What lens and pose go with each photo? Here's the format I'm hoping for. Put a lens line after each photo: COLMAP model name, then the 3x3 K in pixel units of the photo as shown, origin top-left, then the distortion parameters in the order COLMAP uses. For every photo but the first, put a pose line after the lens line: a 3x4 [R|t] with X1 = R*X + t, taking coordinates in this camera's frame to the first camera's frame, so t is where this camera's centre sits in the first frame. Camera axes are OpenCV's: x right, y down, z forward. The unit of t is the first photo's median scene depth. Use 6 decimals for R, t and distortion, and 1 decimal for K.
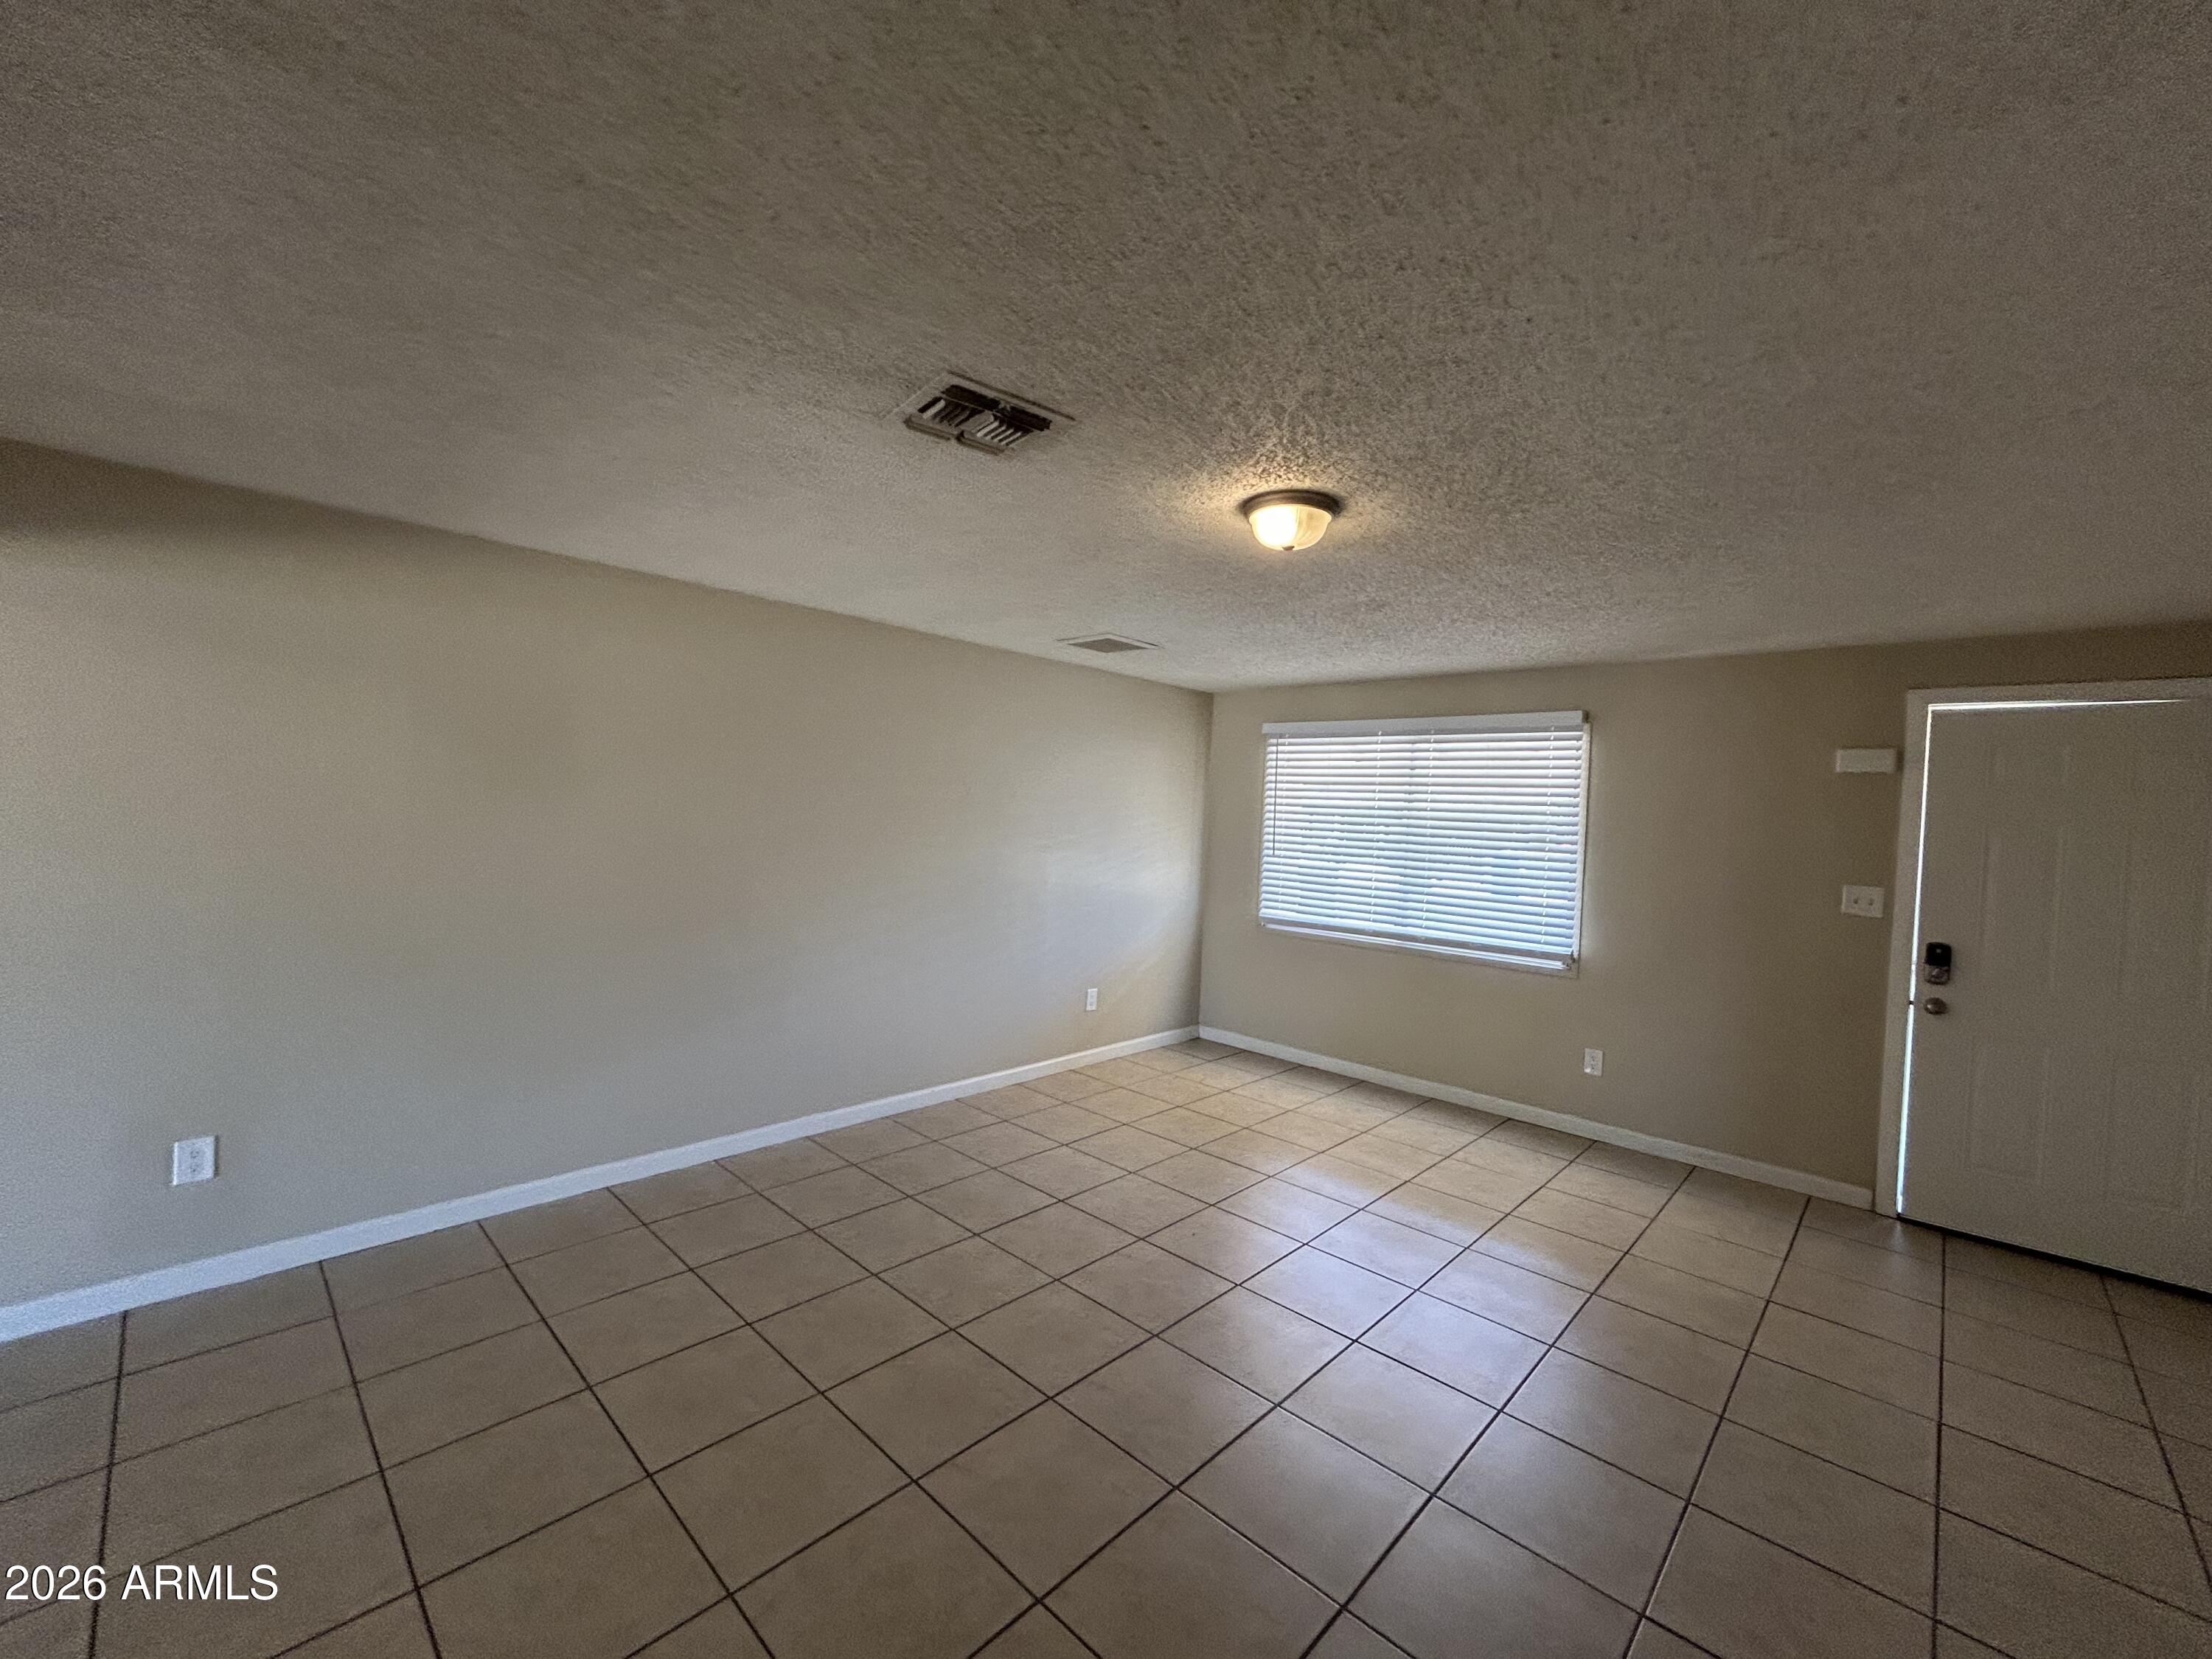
lens RADIAL K [[887.5, 0, 1106.0], [0, 887.5, 829.5], [0, 0, 1]] dist [0.001470, 0.000400]
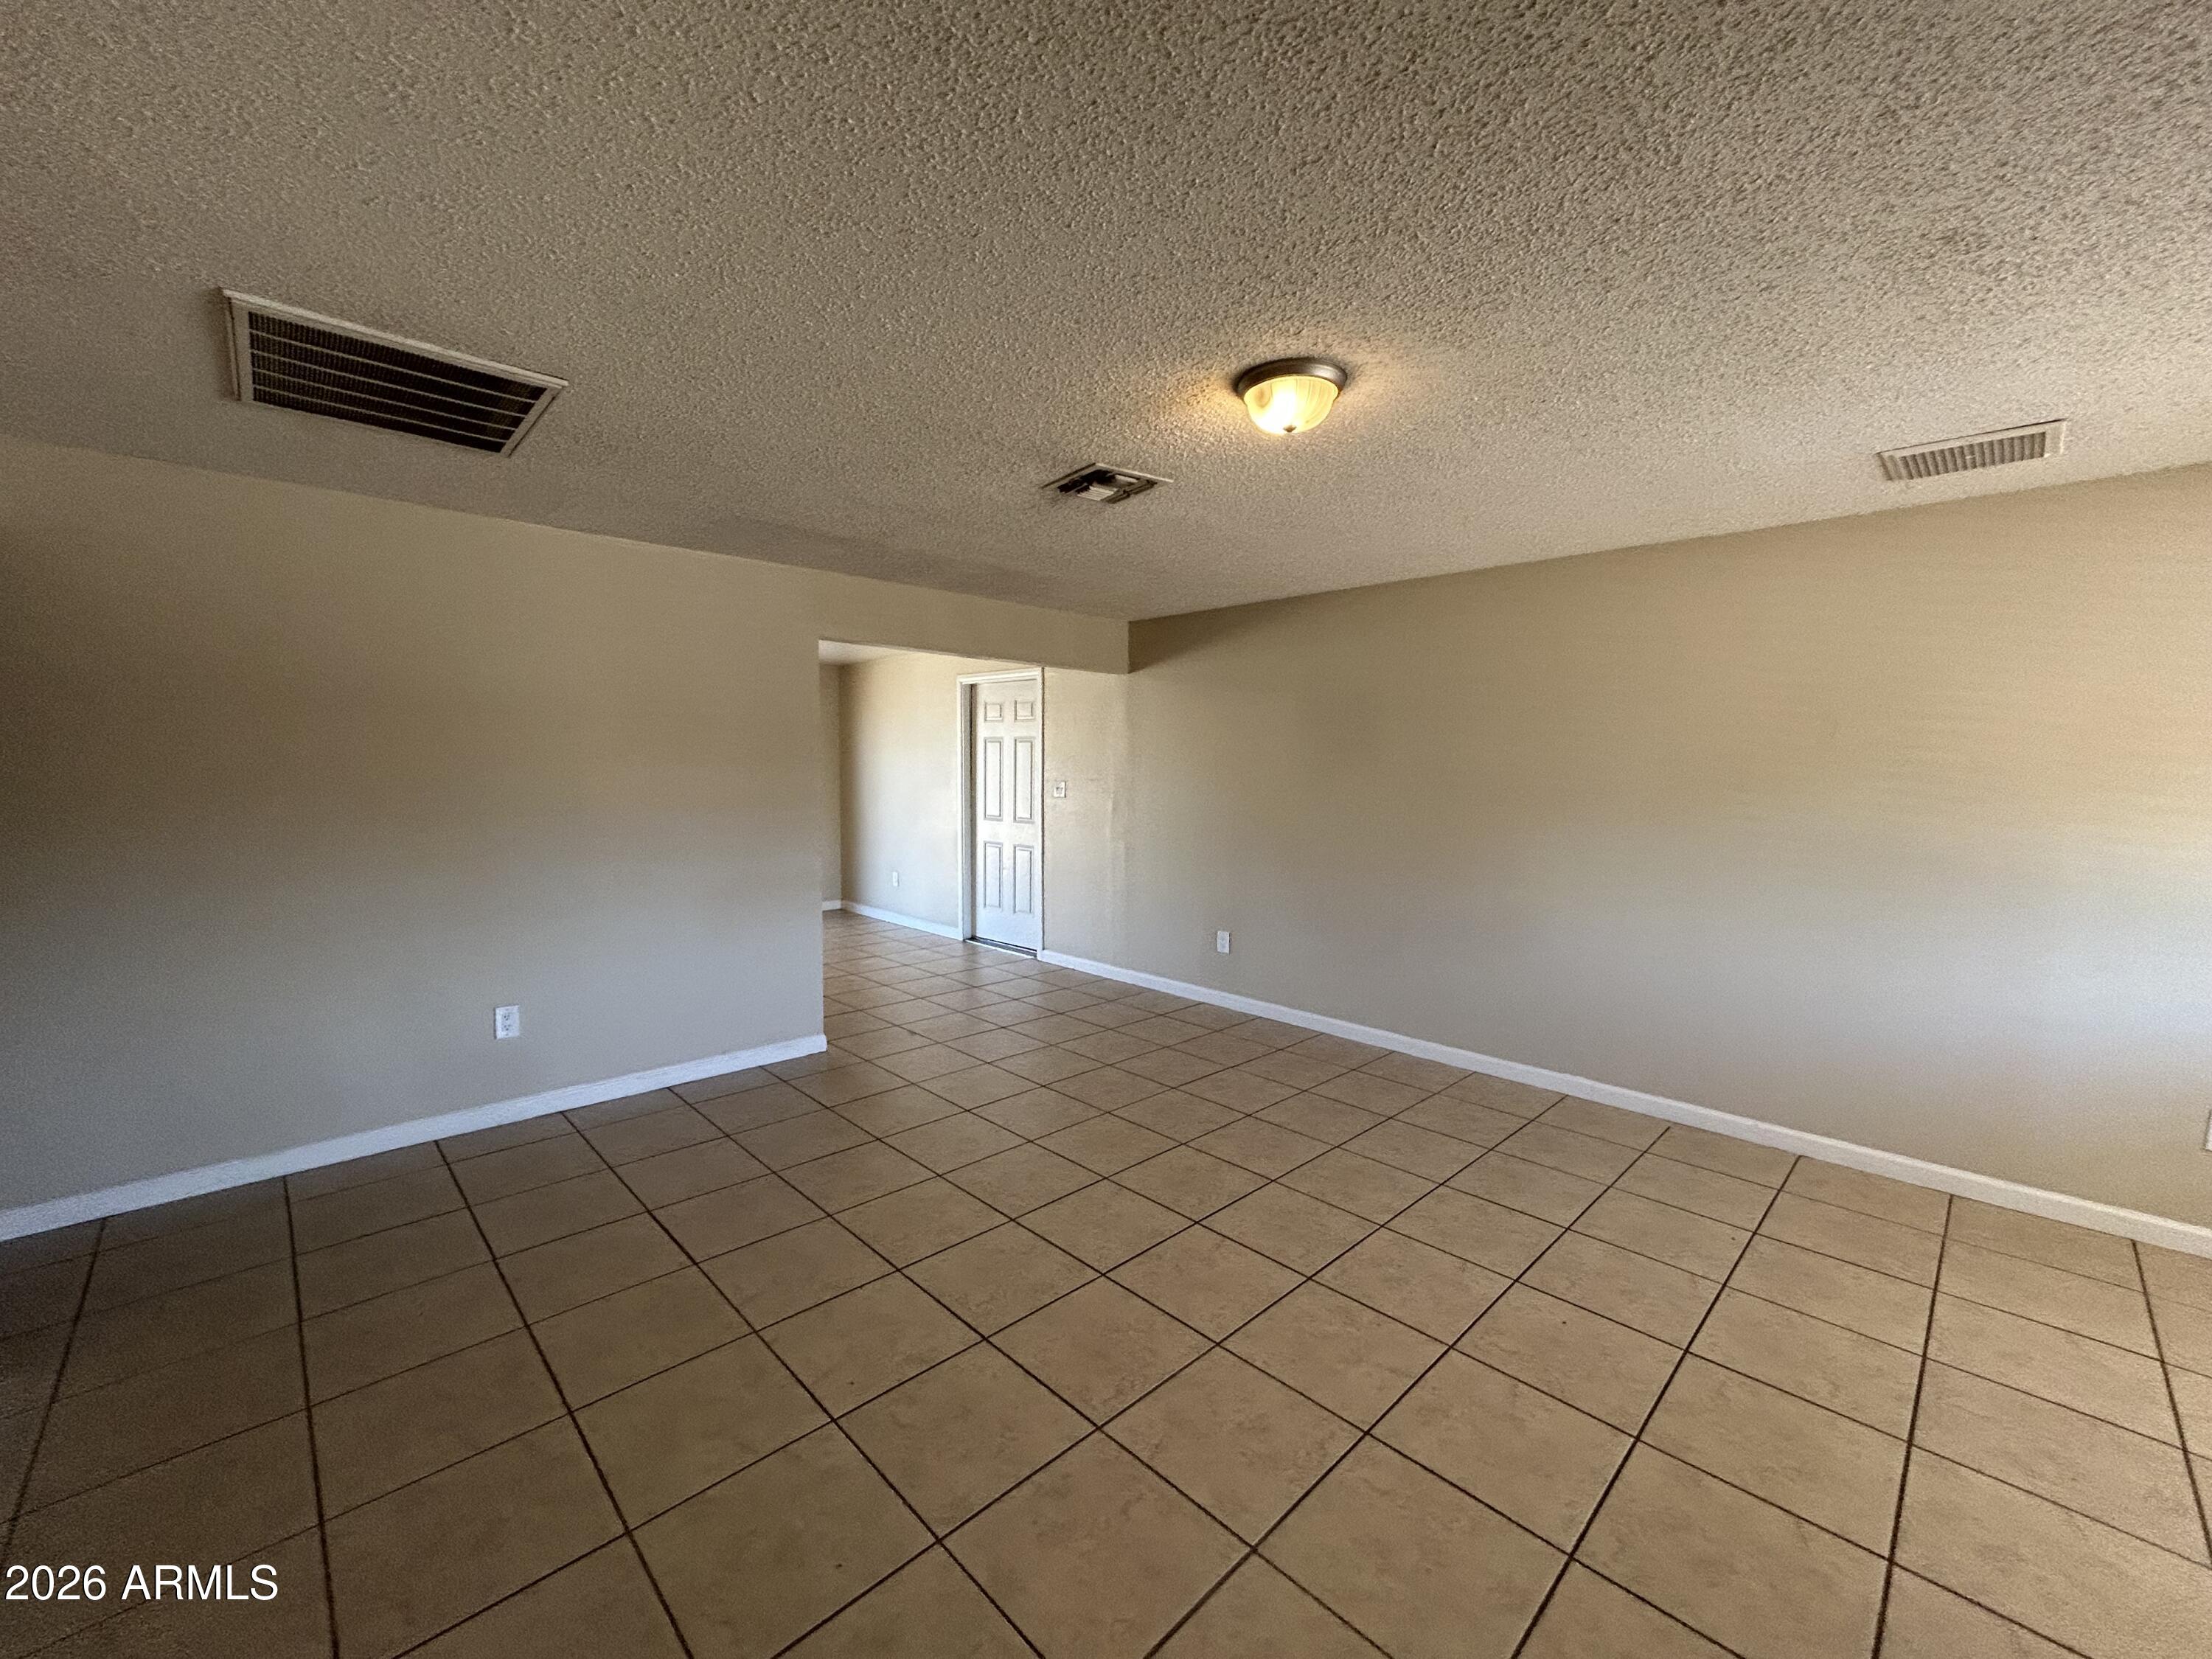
lens RADIAL K [[887.5, 0, 1106.0], [0, 887.5, 829.5], [0, 0, 1]] dist [0.001470, 0.000400]
pose [[-0.041821, 0.028523, -0.998718, 0.746809], [-0.030941, 0.999076, 0.029829, 0.045888], [0.998646, 0.032149, -0.040899, 0.596939]]
